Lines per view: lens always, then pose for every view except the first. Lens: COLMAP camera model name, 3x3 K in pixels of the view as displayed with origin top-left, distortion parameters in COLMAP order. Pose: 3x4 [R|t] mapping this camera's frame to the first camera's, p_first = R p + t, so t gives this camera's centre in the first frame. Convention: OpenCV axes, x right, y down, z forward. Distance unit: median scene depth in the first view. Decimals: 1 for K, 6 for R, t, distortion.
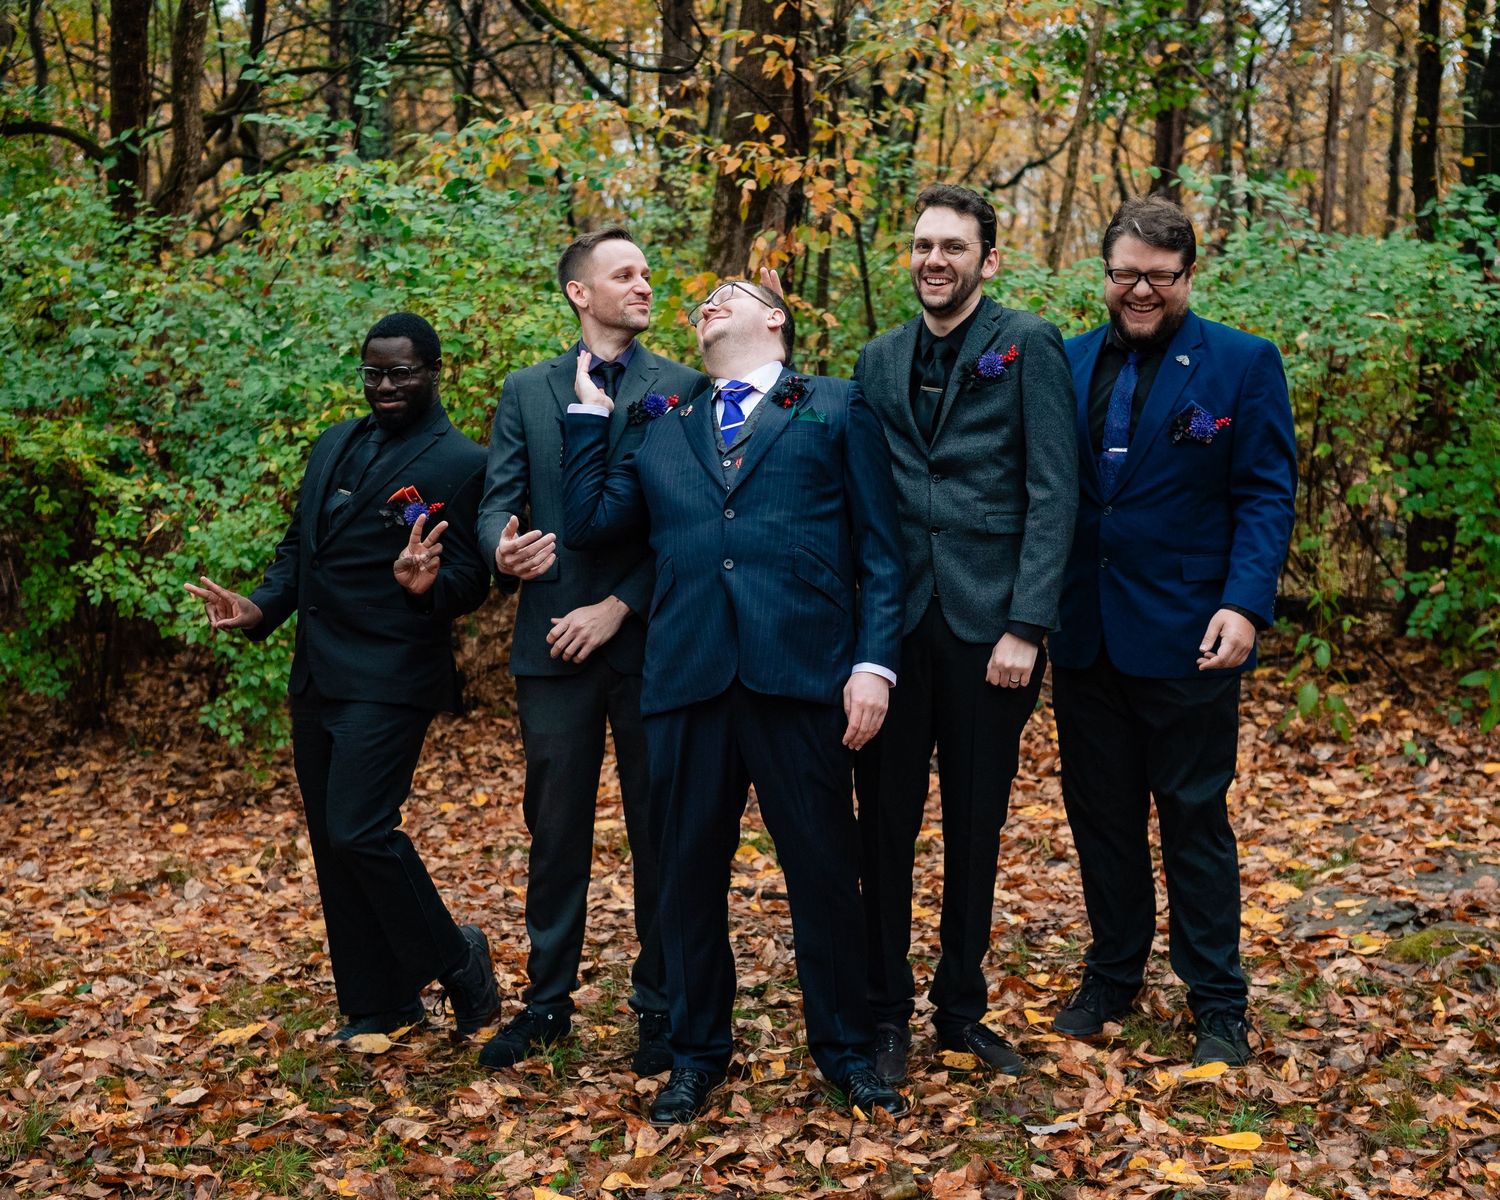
lens RADIAL K [[1710.6, 0, 750.1], [0, 1710.6, 599.9], [0, 0, 1]] dist [-0.113222, 0.036741]
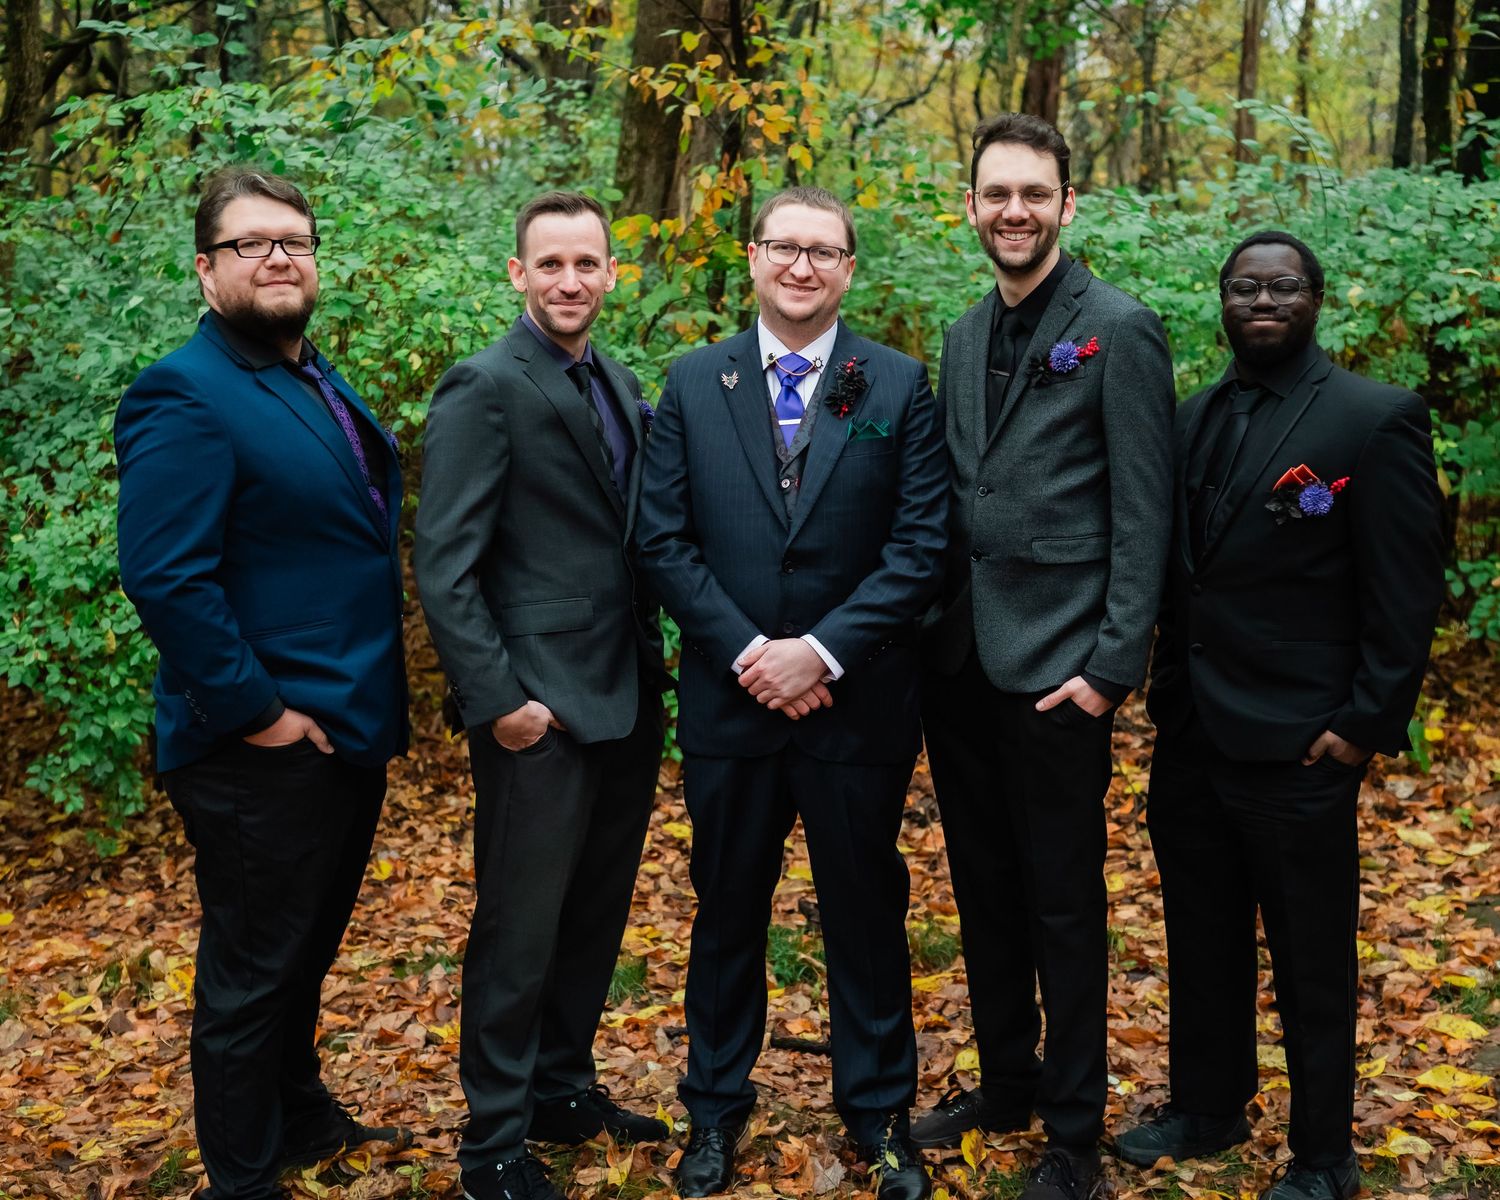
lens RADIAL K [[1668.3, 0, 750.0], [0, 1668.3, 537.0], [0, 0, 1]] dist [-0.095881, 0.029638]
pose [[0.997212, -0.014994, 0.073094, -0.039500], [0.014664, 0.999880, 0.005048, -0.041517], [-0.073161, -0.003962, 0.997312, 0.200562]]
